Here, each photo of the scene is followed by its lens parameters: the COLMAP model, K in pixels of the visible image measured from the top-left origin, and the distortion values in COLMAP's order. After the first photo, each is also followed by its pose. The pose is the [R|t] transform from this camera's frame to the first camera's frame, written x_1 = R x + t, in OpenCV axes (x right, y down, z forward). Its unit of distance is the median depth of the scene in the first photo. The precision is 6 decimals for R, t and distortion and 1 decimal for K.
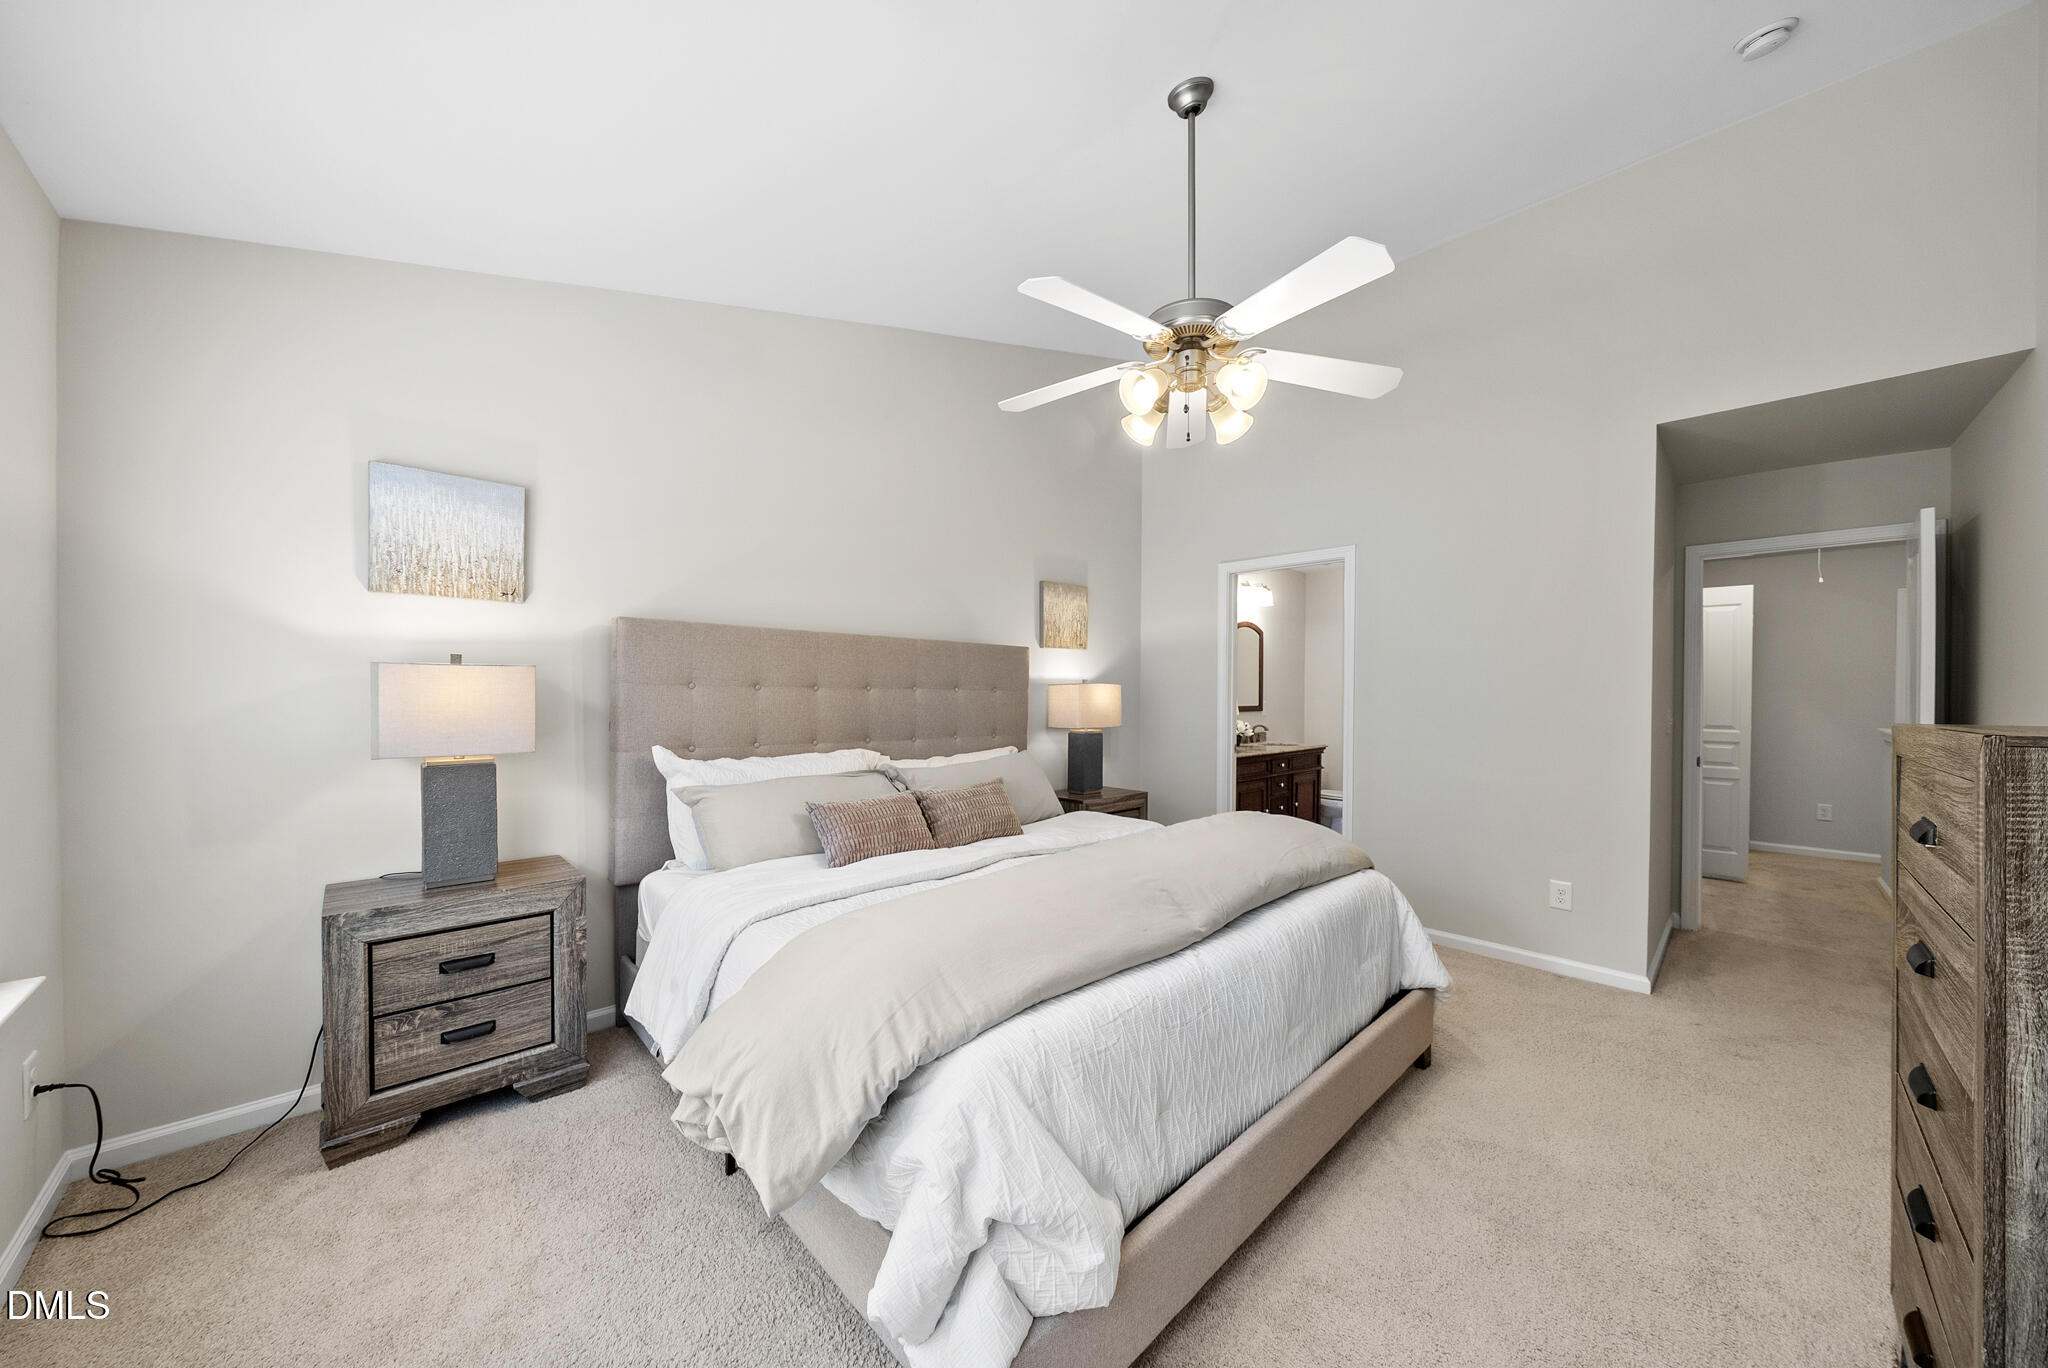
lens RADIAL K [[713.4, 0, 1012.5], [0, 713.4, 706.1], [0, 0, 1]] dist [-0.008694, -0.000083]
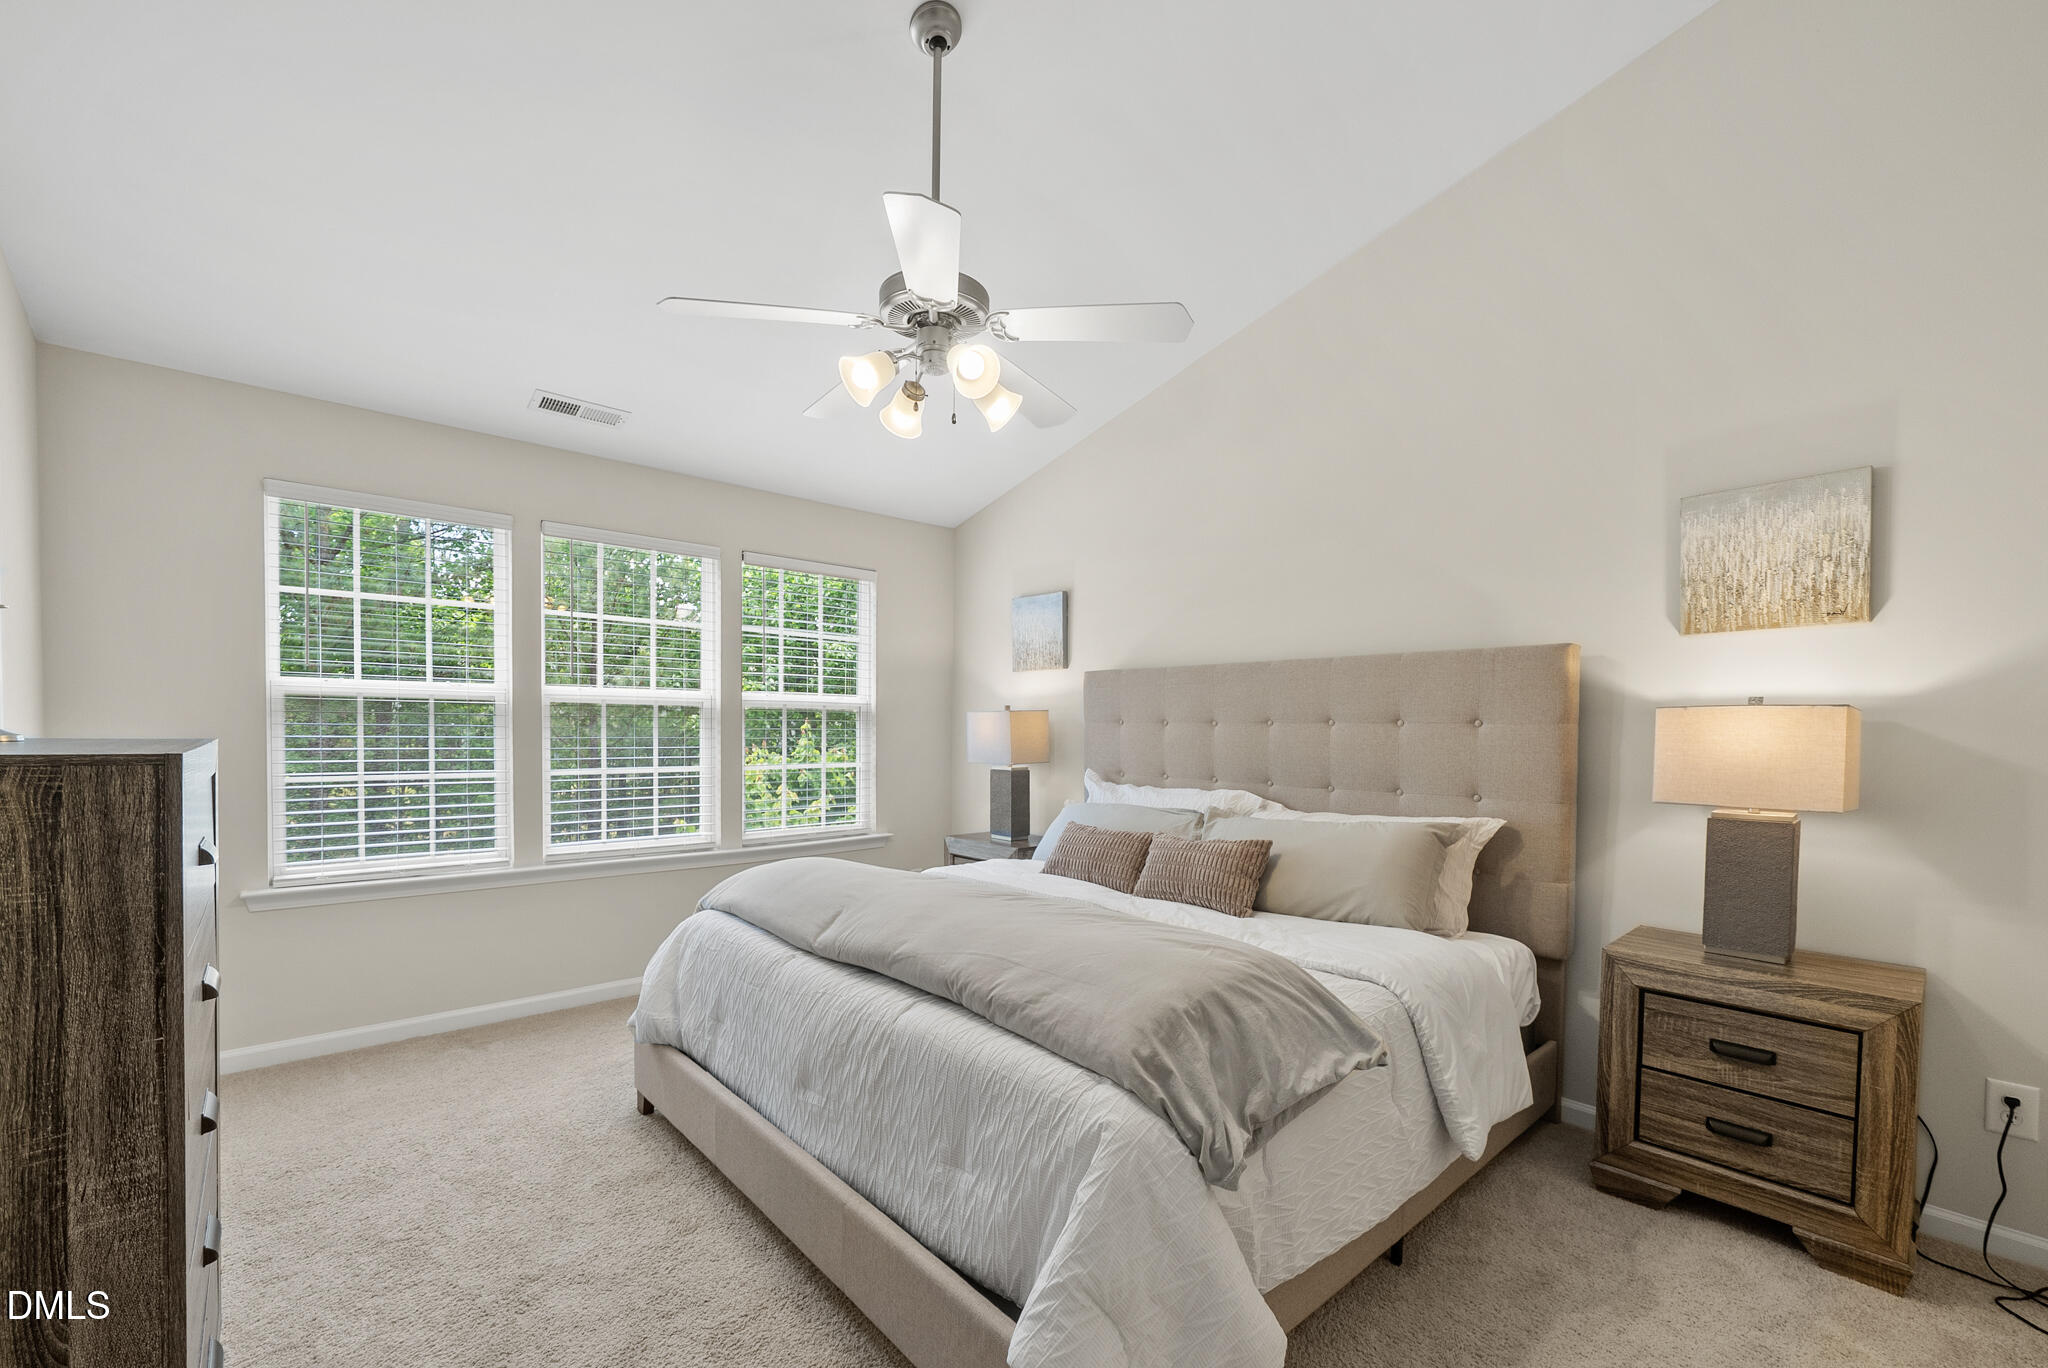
lens RADIAL K [[846.7, 0, 1100.4], [0, 846.7, 746.5], [0, 0, 1]] dist [-0.027857, 0.000063]
pose [[0.027515, 0.020432, -0.999413, 0.218914], [-0.031752, 0.999304, 0.019556, -0.002960], [0.999117, 0.031195, 0.028145, 0.197073]]
